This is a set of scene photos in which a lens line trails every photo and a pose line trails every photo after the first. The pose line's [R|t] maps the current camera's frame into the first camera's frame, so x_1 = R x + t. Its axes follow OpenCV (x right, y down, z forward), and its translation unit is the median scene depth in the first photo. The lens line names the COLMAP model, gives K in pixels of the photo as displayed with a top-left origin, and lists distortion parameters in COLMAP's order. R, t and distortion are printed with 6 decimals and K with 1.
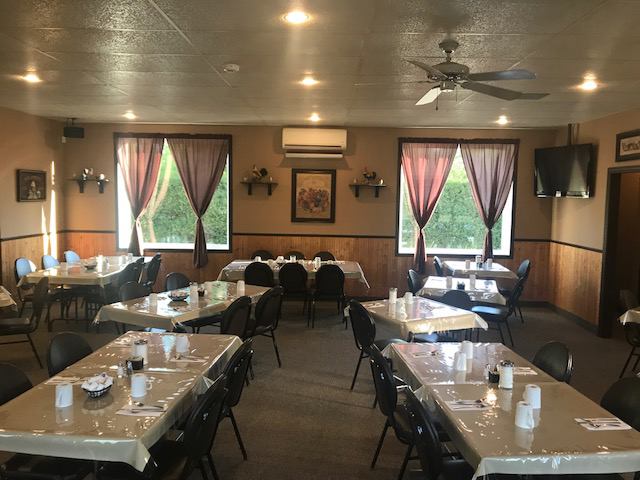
lens RADIAL K [[517.7, 0, 320.0], [0, 517.7, 240.0], [0, 0, 1]] dist [0.074426, -0.003325]
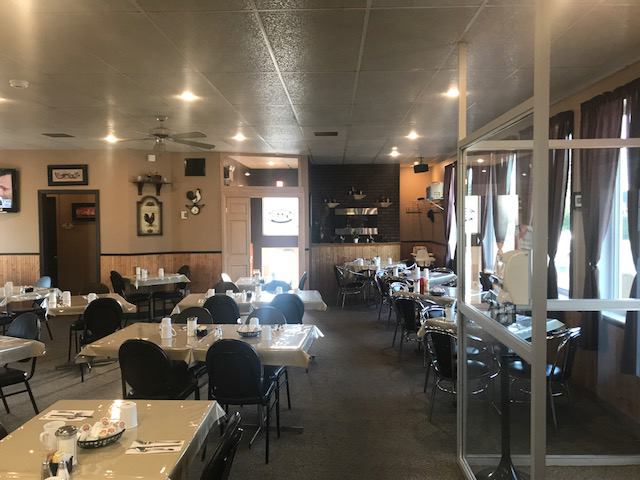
lens RADIAL K [[521.9, 0, 320.0], [0, 521.9, 240.0], [0, 0, 1]] dist [0.005707, -0.001017]
pose [[0.020794, -0.065932, 0.997607, -0.594723], [0.100950, 0.992862, 0.063515, -0.019420], [-0.994674, 0.099388, 0.027301, 0.226538]]
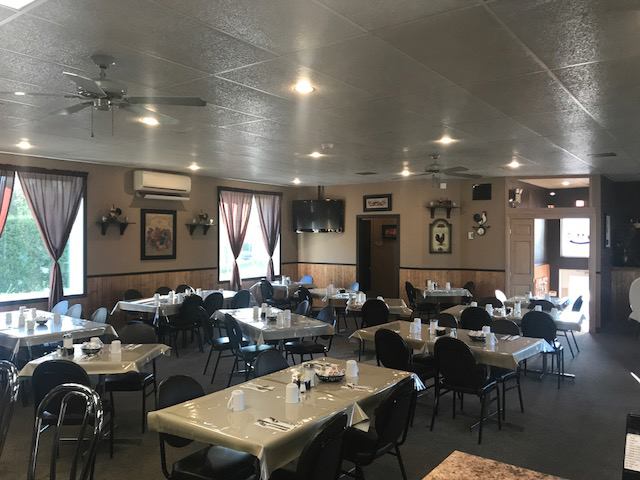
lens RADIAL K [[517.7, 0, 320.0], [0, 517.7, 240.0], [0, 0, 1]] dist [0.074426, -0.003325]
pose [[0.592509, -0.026477, 0.805128, -0.686074], [0.084488, 0.995990, -0.029423, -0.014303], [-0.801121, 0.085456, 0.592370, 0.098340]]
